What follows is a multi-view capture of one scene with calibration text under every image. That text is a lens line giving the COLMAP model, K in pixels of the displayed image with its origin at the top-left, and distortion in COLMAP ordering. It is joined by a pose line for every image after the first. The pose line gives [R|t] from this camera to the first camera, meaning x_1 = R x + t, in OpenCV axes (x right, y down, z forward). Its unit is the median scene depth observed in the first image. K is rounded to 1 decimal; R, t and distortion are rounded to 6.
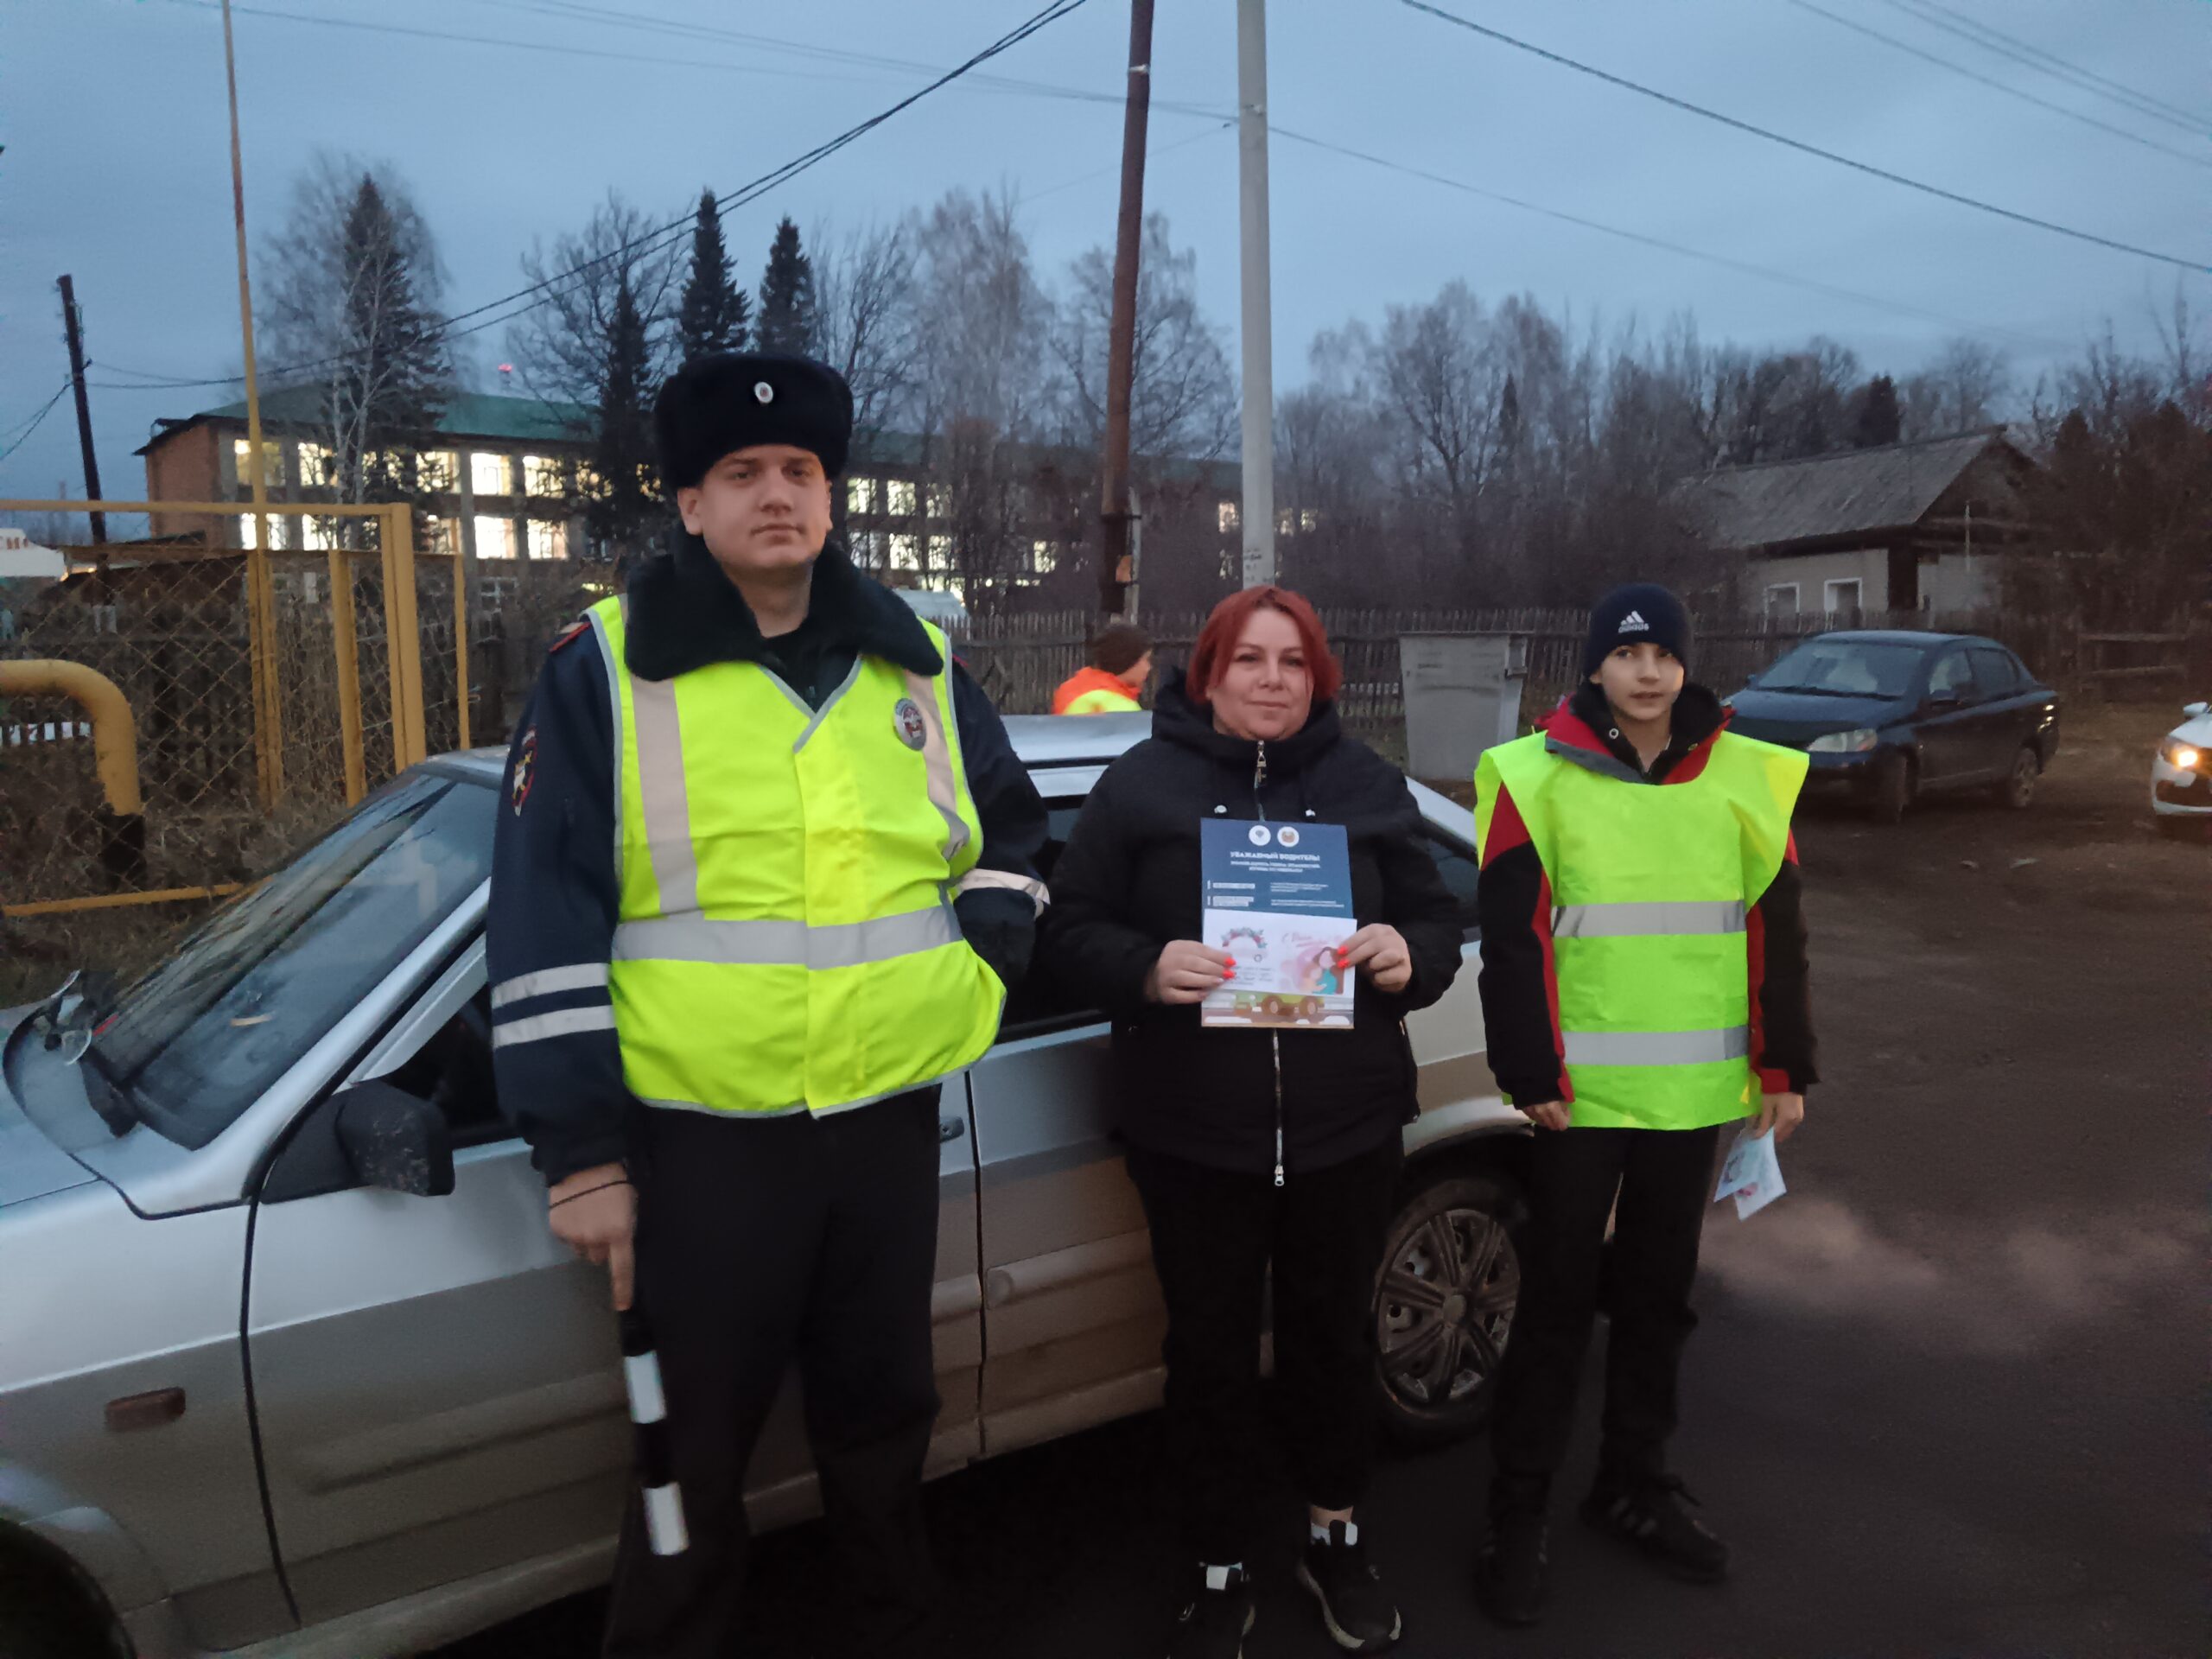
lens RADIAL K [[1721.5, 0, 1091.4], [0, 1721.5, 825.7], [0, 0, 1]] dist [-0.003502, 0.000666]
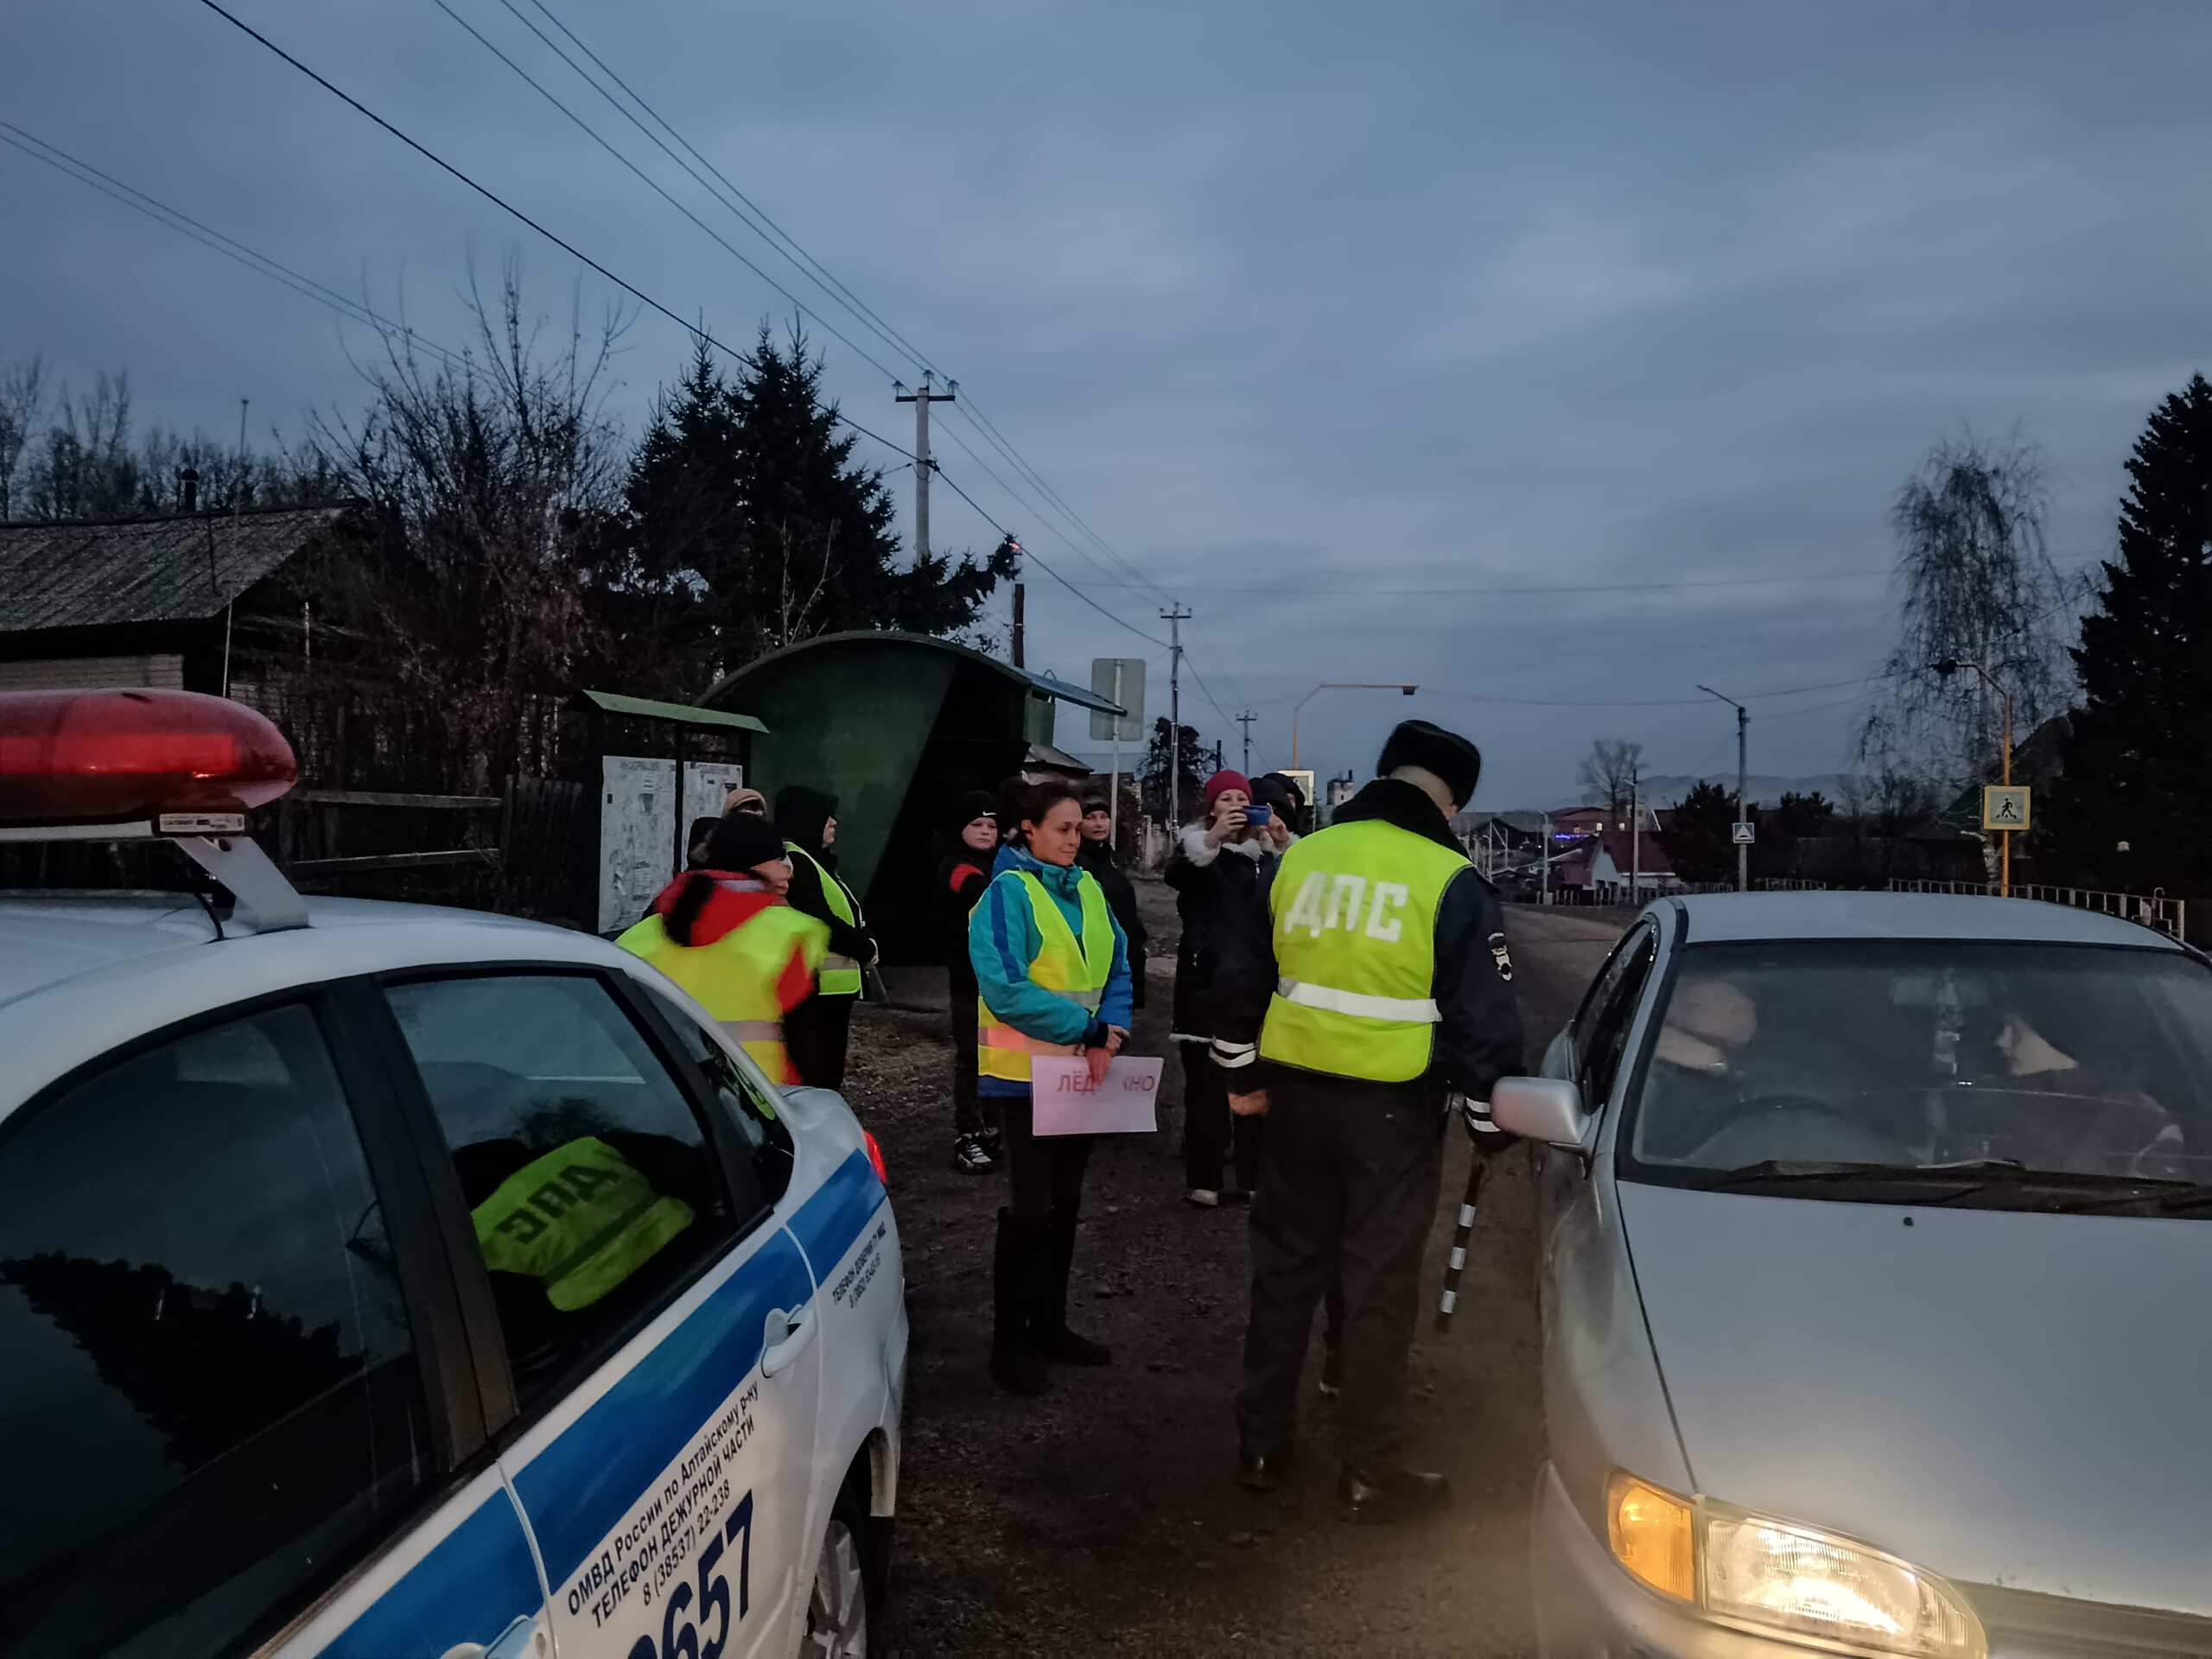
lens RADIAL K [[1721.5, 0, 1091.4], [0, 1721.5, 825.7], [0, 0, 1]] dist [-0.003502, 0.000666]
pose [[0.714621, 0.020567, 0.699209, 0.117316], [0.041711, 0.996536, -0.071943, -0.016011], [-0.698267, 0.080577, 0.711288, 0.138569]]
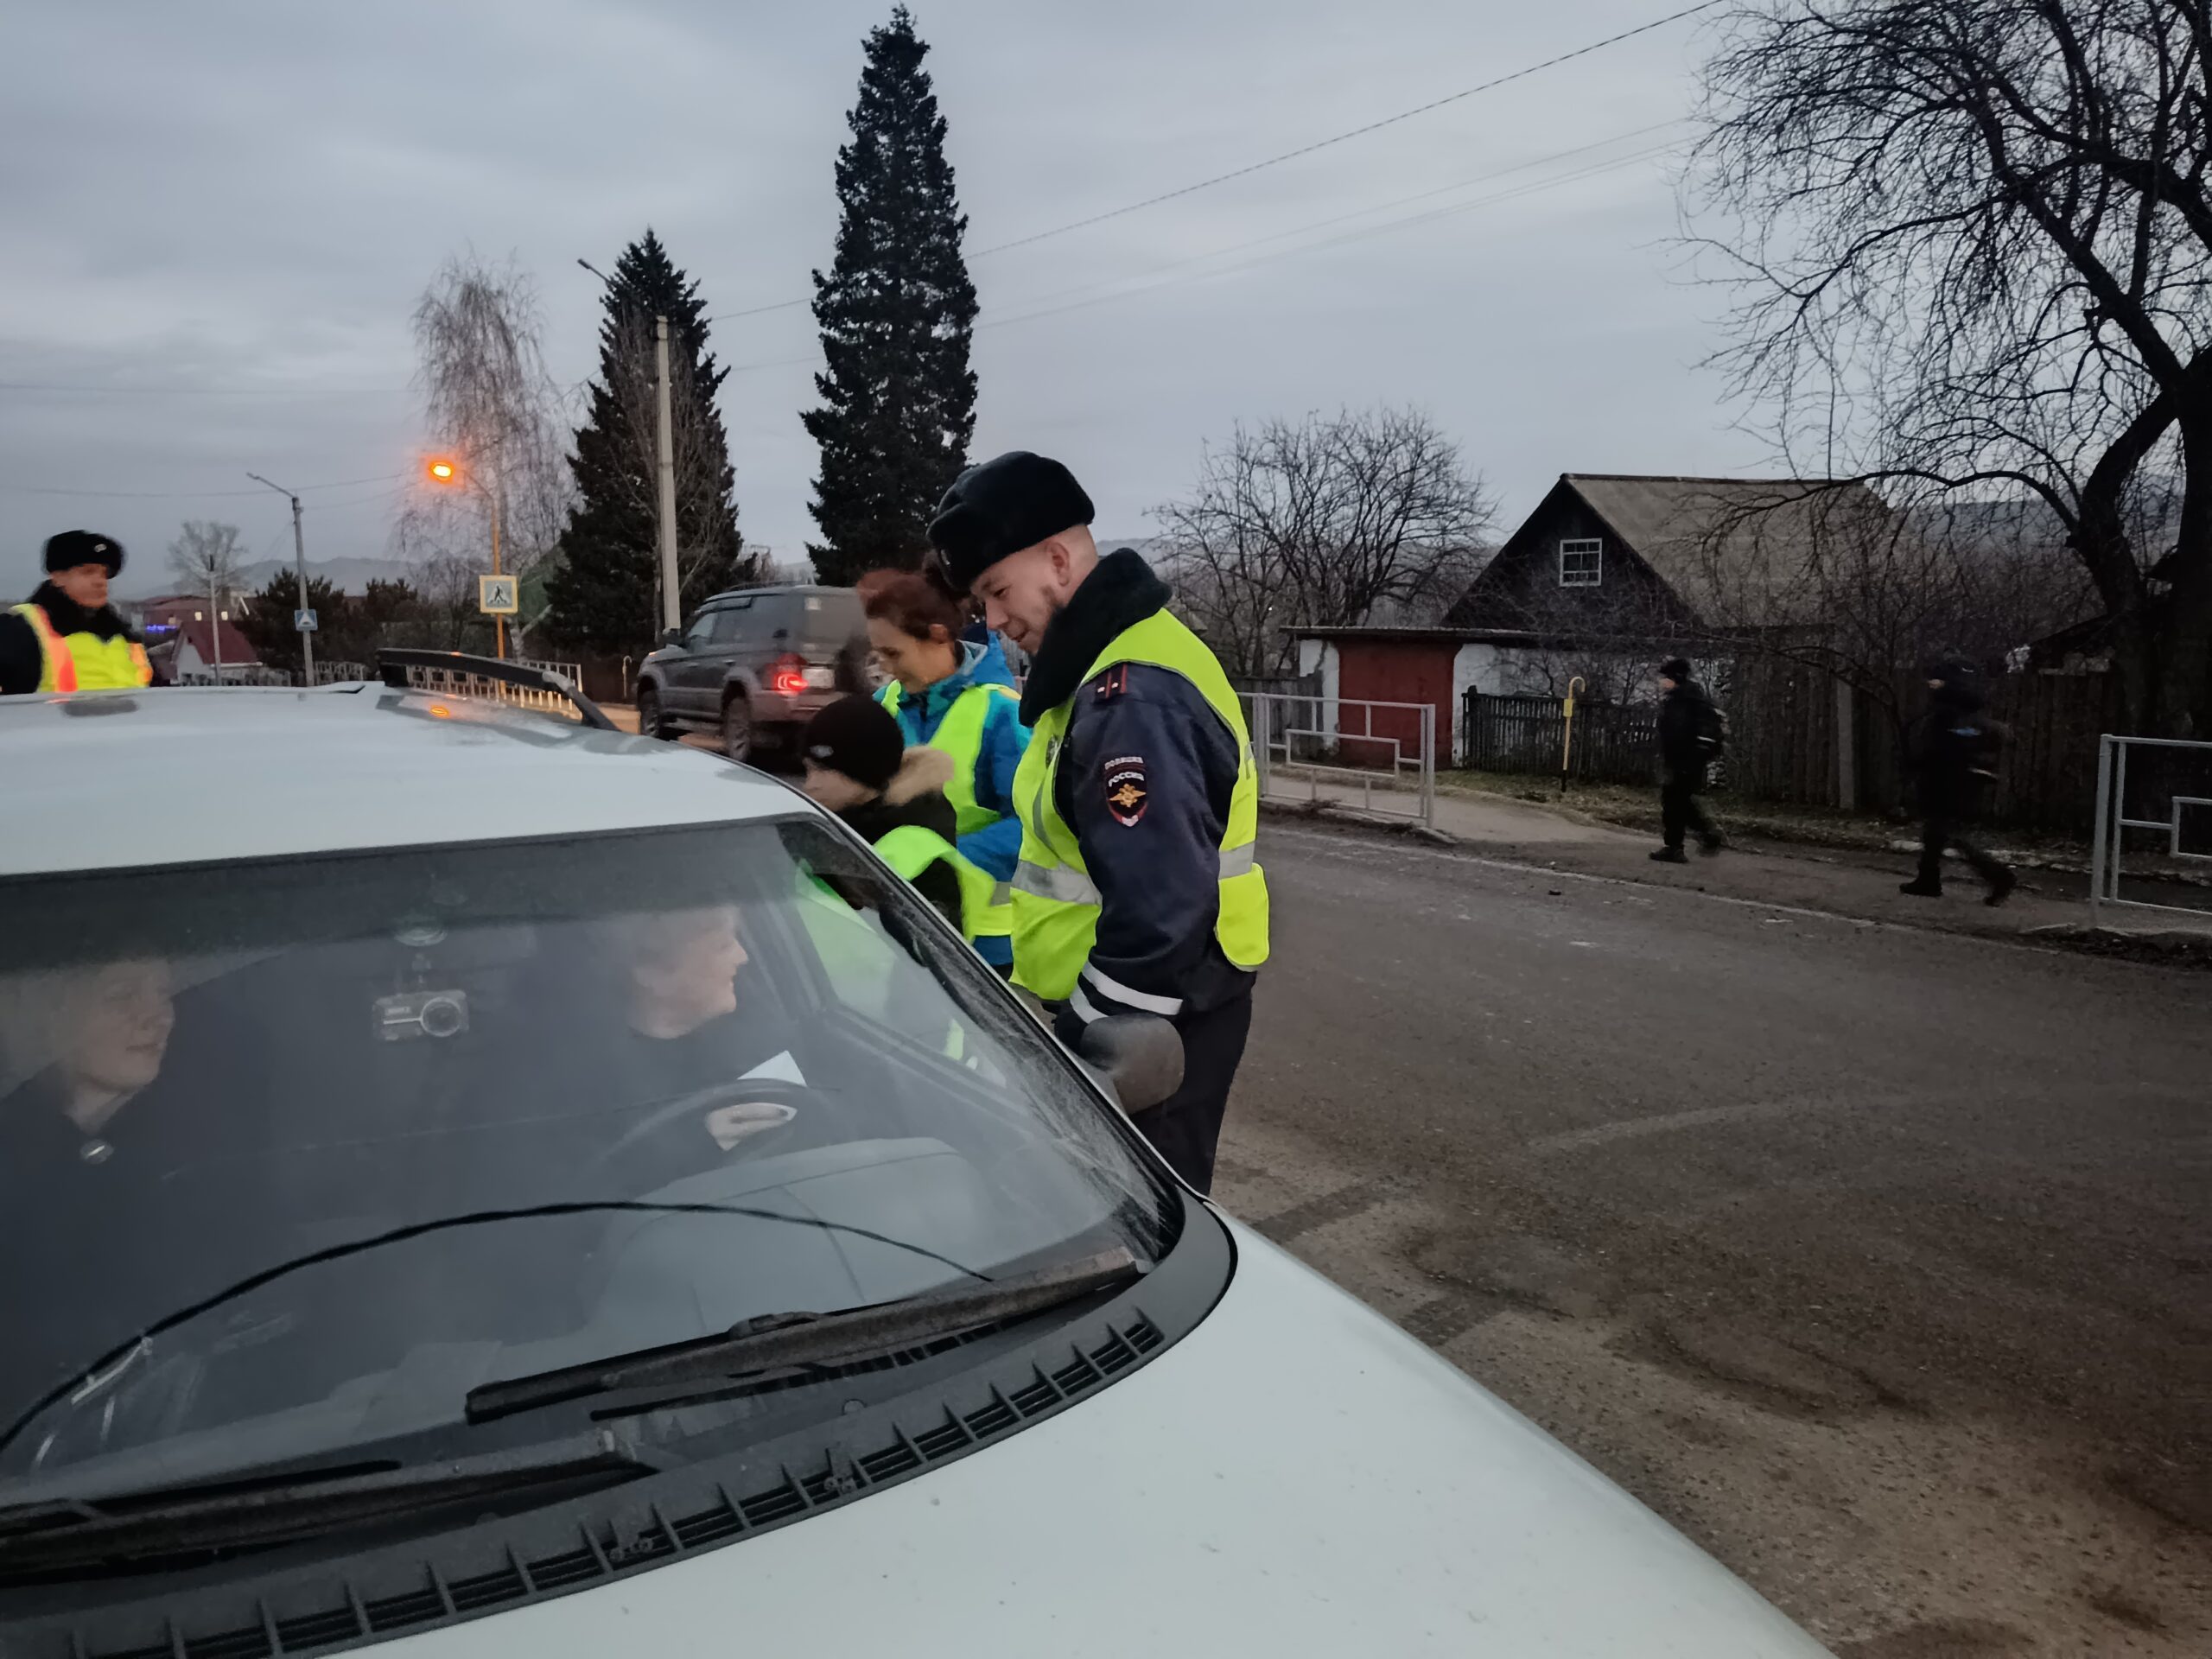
lens RADIAL K [[1721.5, 0, 1091.4], [0, 1721.5, 825.7], [0, 0, 1]] dist [-0.003502, 0.000666]
pose [[0.035391, -0.110380, 0.993259, 0.080218], [0.097081, 0.989561, 0.106510, -0.011919], [-0.994647, 0.092657, 0.045737, 0.098921]]
